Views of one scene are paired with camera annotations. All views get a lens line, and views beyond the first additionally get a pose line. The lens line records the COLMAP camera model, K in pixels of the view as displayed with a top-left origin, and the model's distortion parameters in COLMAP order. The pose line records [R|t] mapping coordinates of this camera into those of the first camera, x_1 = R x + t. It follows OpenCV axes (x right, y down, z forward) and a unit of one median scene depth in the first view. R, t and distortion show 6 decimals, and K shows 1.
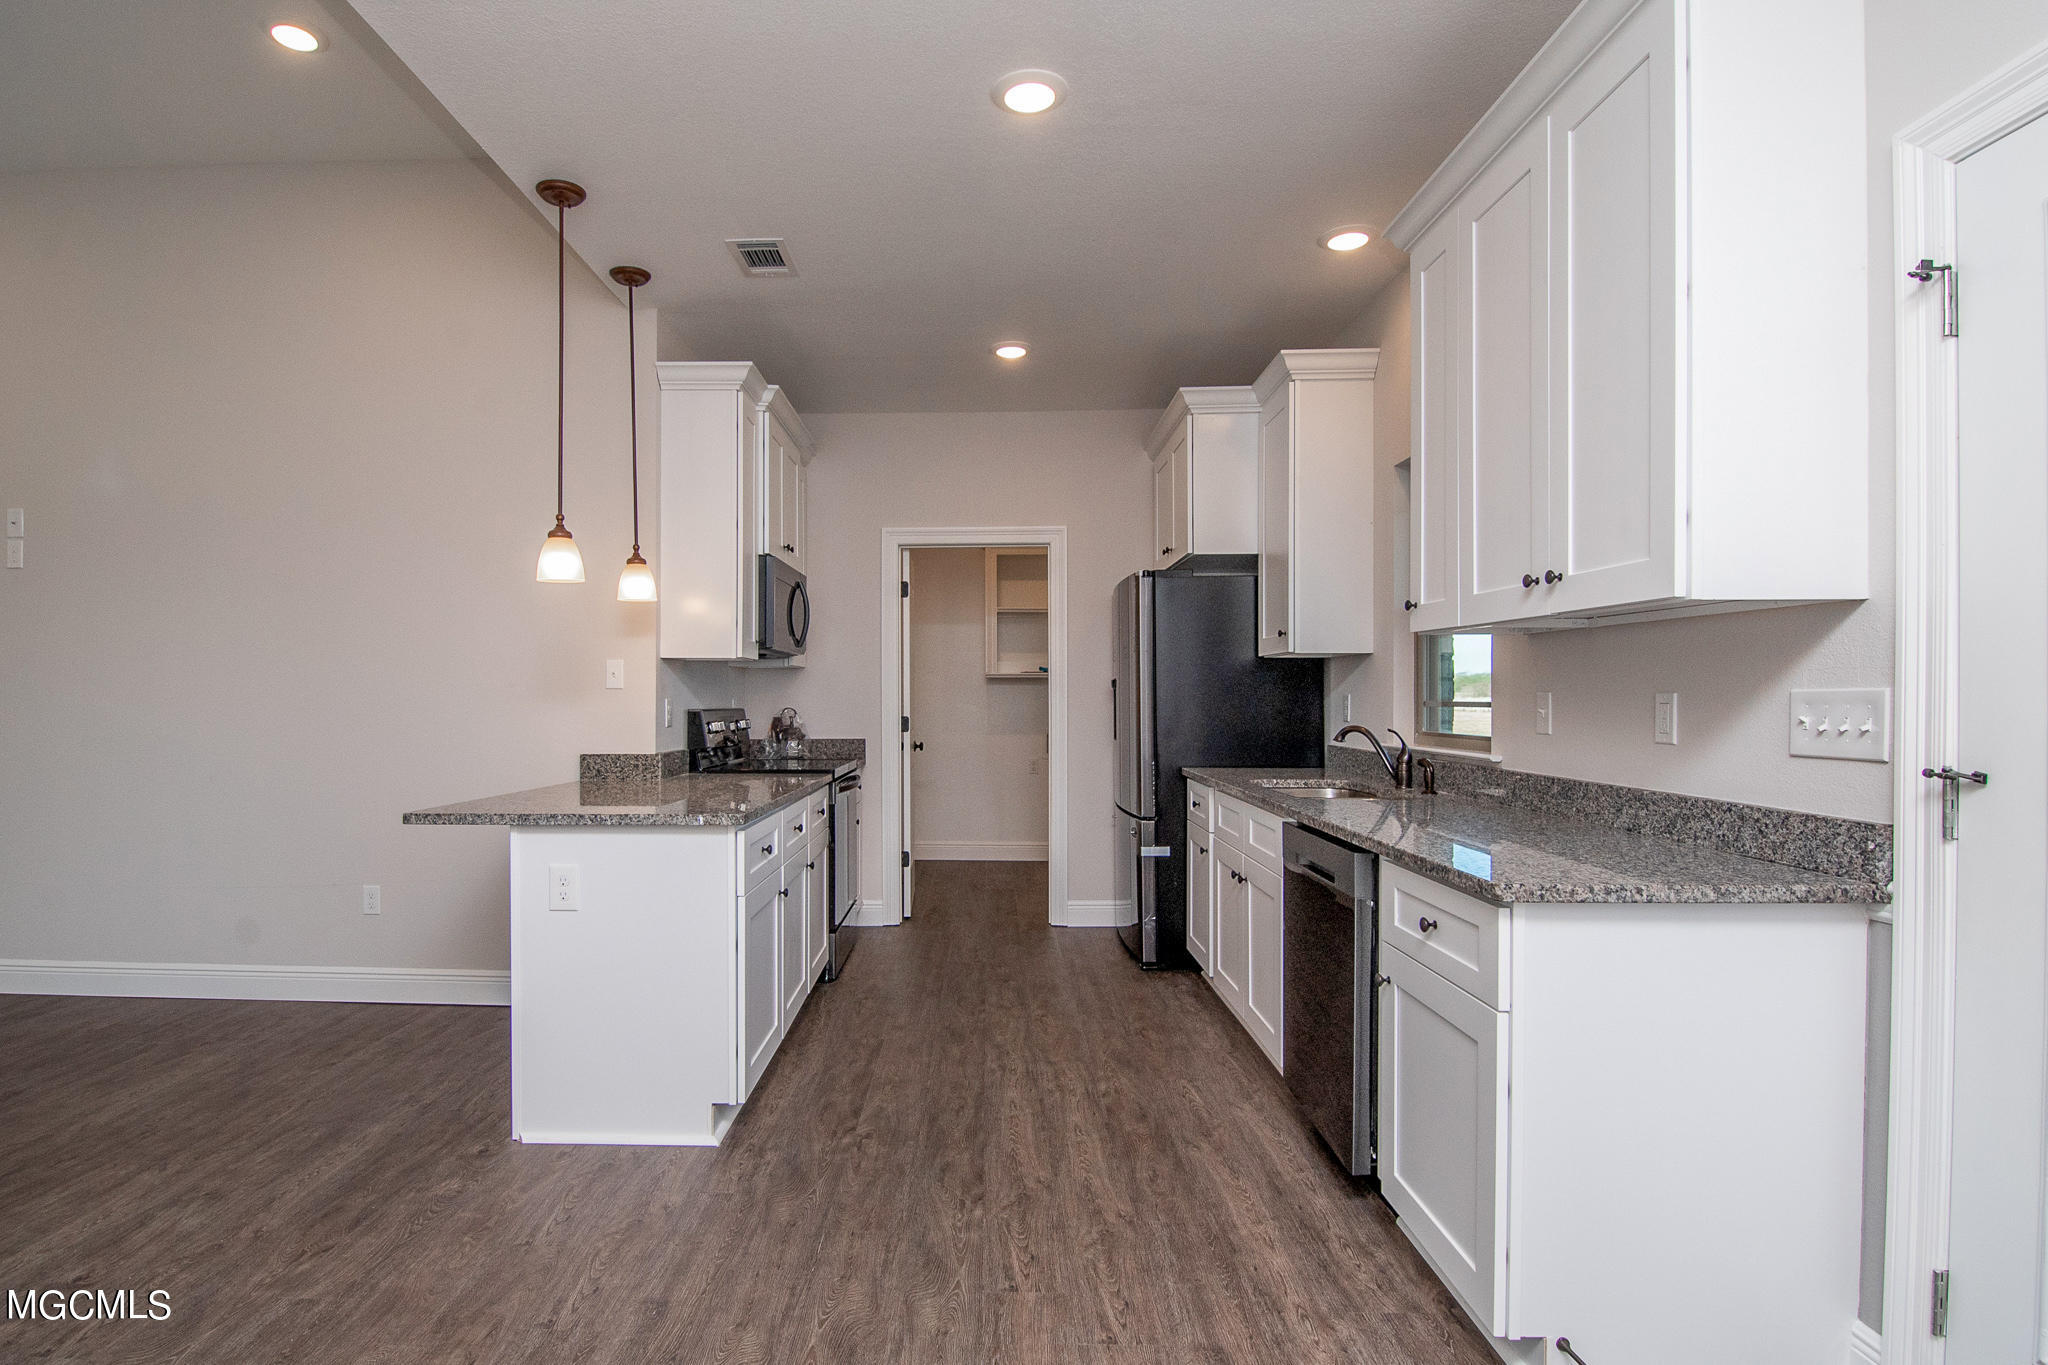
lens RADIAL K [[1031.3, 0, 965.6], [0, 1031.3, 698.1], [0, 0, 1]] dist [-0.014625, -0.000801]
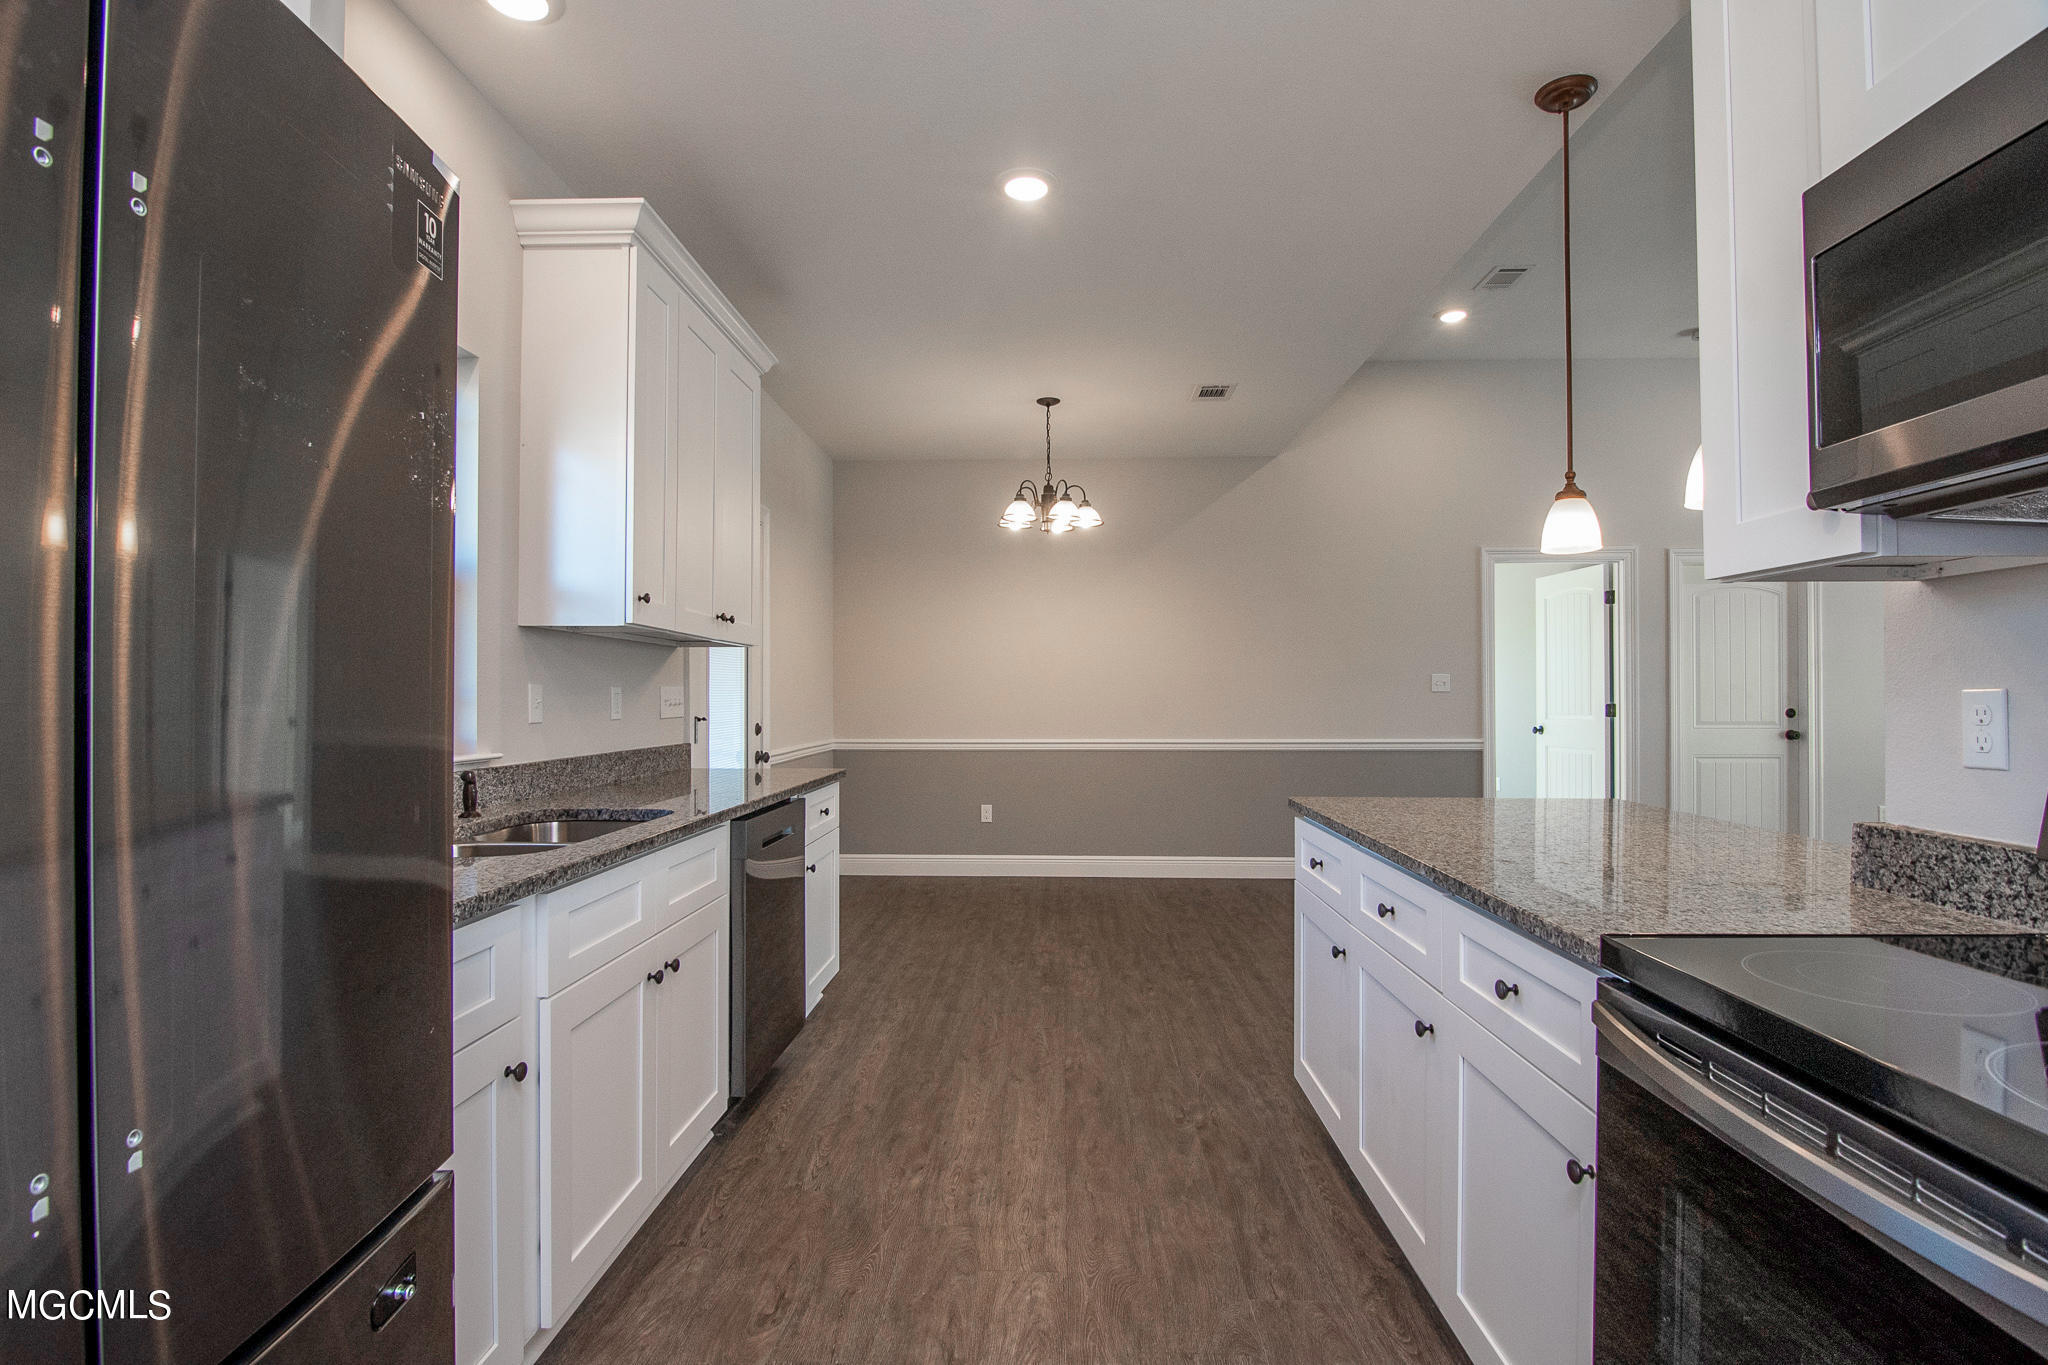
lens RADIAL K [[974.7, 0, 1023.0], [0, 974.7, 691.7], [0, 0, 1]] dist [-0.020390, -0.000400]
pose [[-0.999857, 0.000812, 0.016914, 0.040819], [0.000790, 0.999999, -0.001346, 0.004169], [-0.016915, -0.001332, -0.999856, 1.850501]]
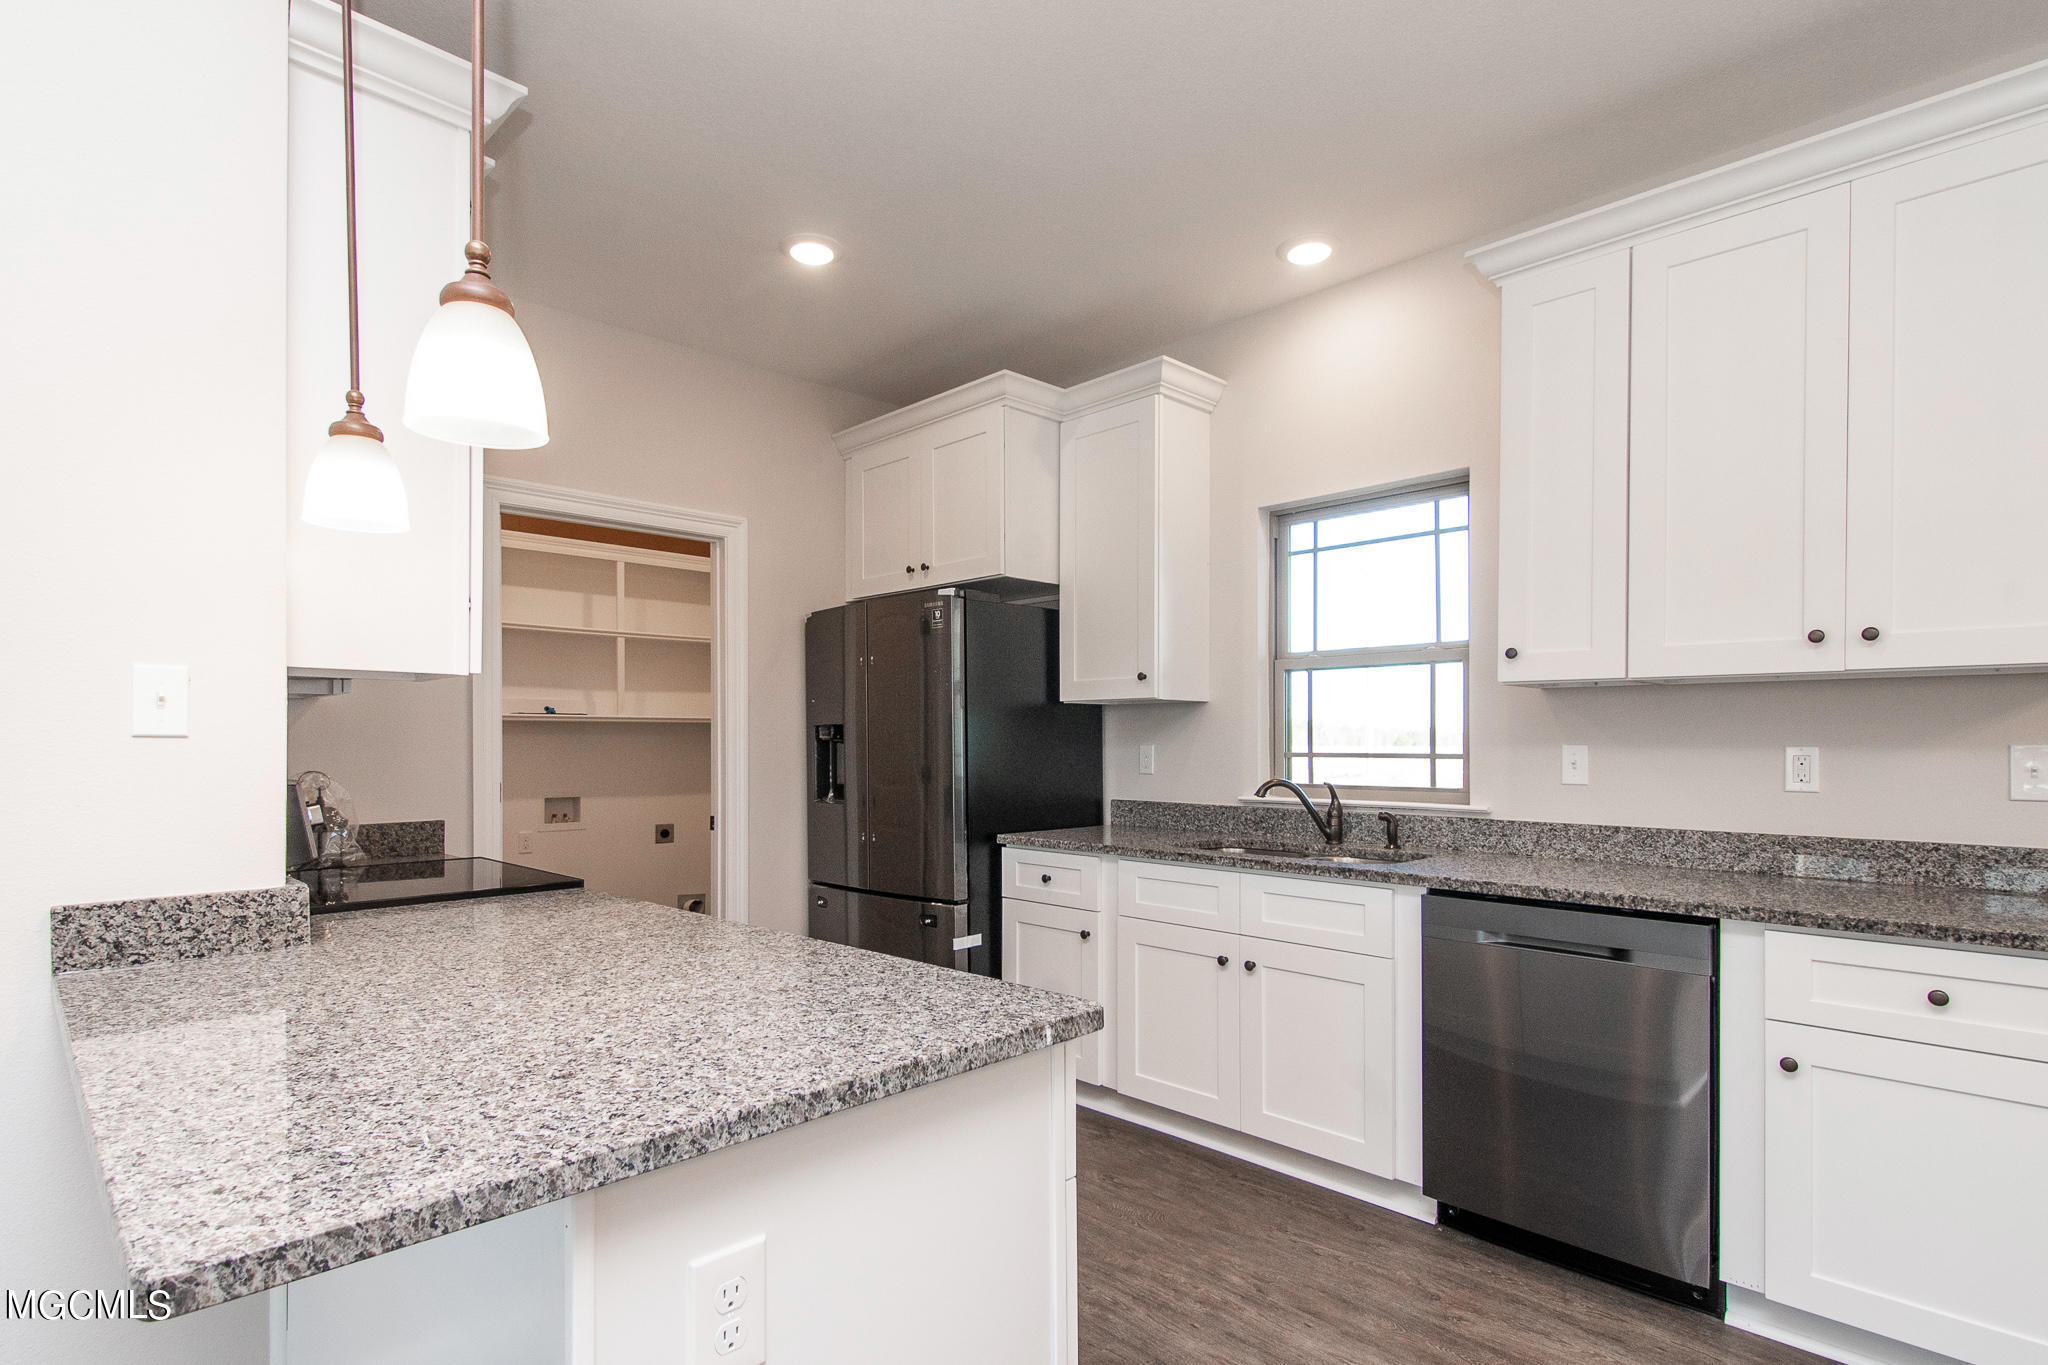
lens RADIAL K [[1011.5, 0, 1013.1], [0, 1011.5, 739.6], [0, 0, 1]] dist [0.005853, -0.000623]
pose [[0.695553, 0.001055, 0.718474, -0.531710], [0.002055, 0.999992, -0.003458, -0.007773], [-0.718472, 0.003881, 0.695546, 0.645376]]
